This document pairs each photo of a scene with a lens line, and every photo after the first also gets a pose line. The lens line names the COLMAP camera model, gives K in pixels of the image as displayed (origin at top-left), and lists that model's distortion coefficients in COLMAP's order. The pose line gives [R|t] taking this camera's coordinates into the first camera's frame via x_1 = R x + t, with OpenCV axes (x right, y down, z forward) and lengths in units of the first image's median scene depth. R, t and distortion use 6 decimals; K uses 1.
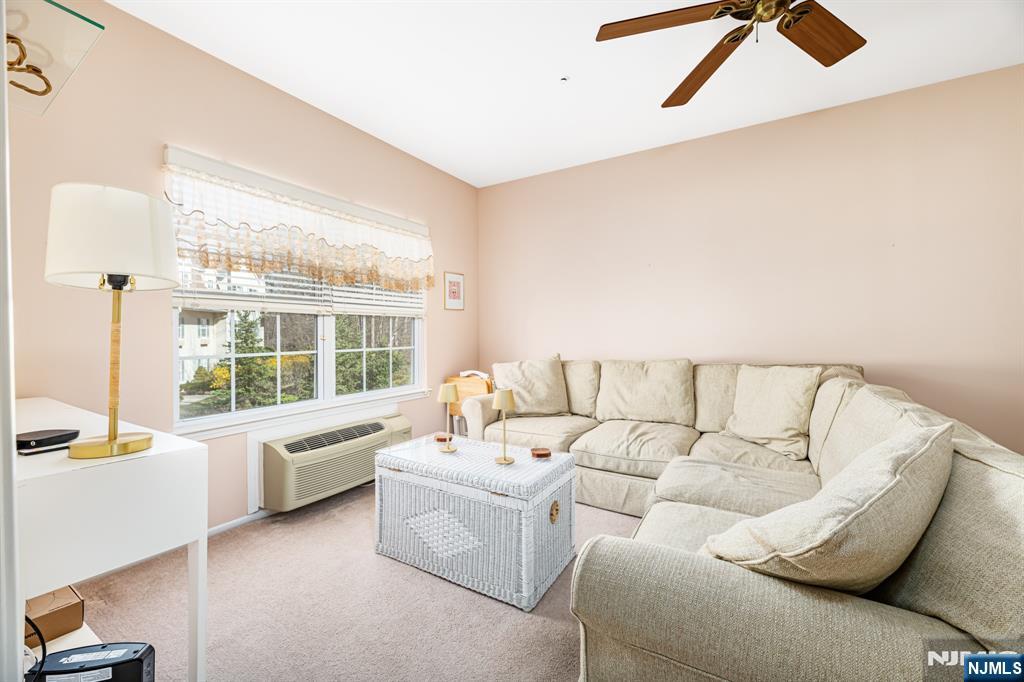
lens RADIAL K [[411.6, 0, 510.8], [0, 411.6, 334.1], [0, 0, 1]] dist [-0.002117, 0.002618]
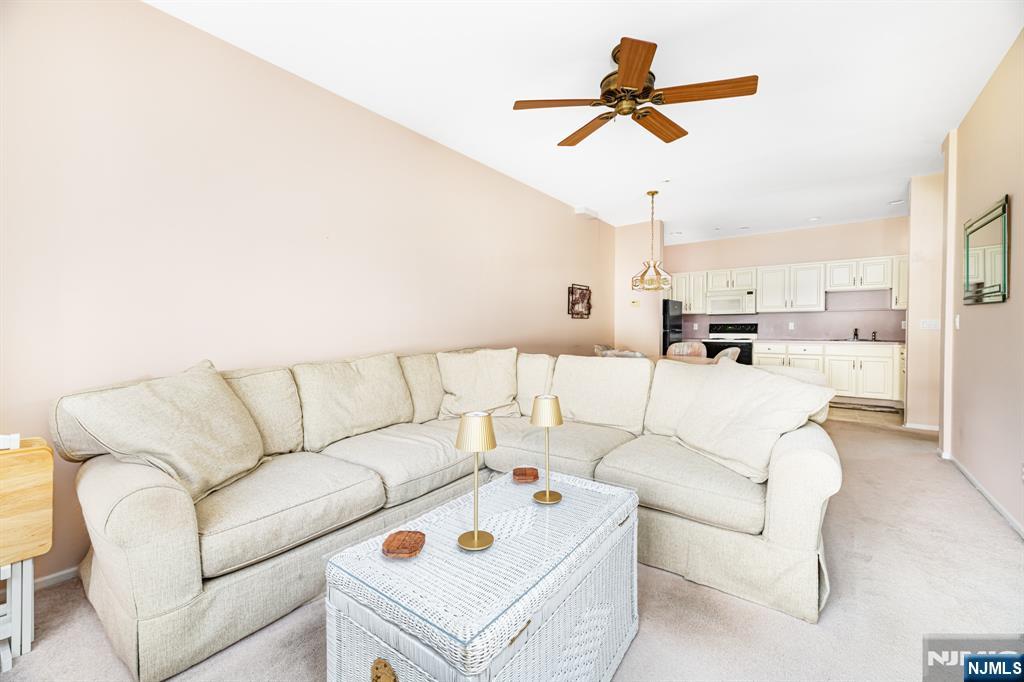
lens RADIAL K [[411.6, 0, 522.0], [0, 411.6, 330.9], [0, 0, 1]] dist [-0.002117, 0.002618]
pose [[0.089932, -0.006589, 0.995926, -0.447050], [0.018524, 0.999816, 0.004942, 0.011039], [-0.995776, 0.018004, 0.090038, 0.591952]]
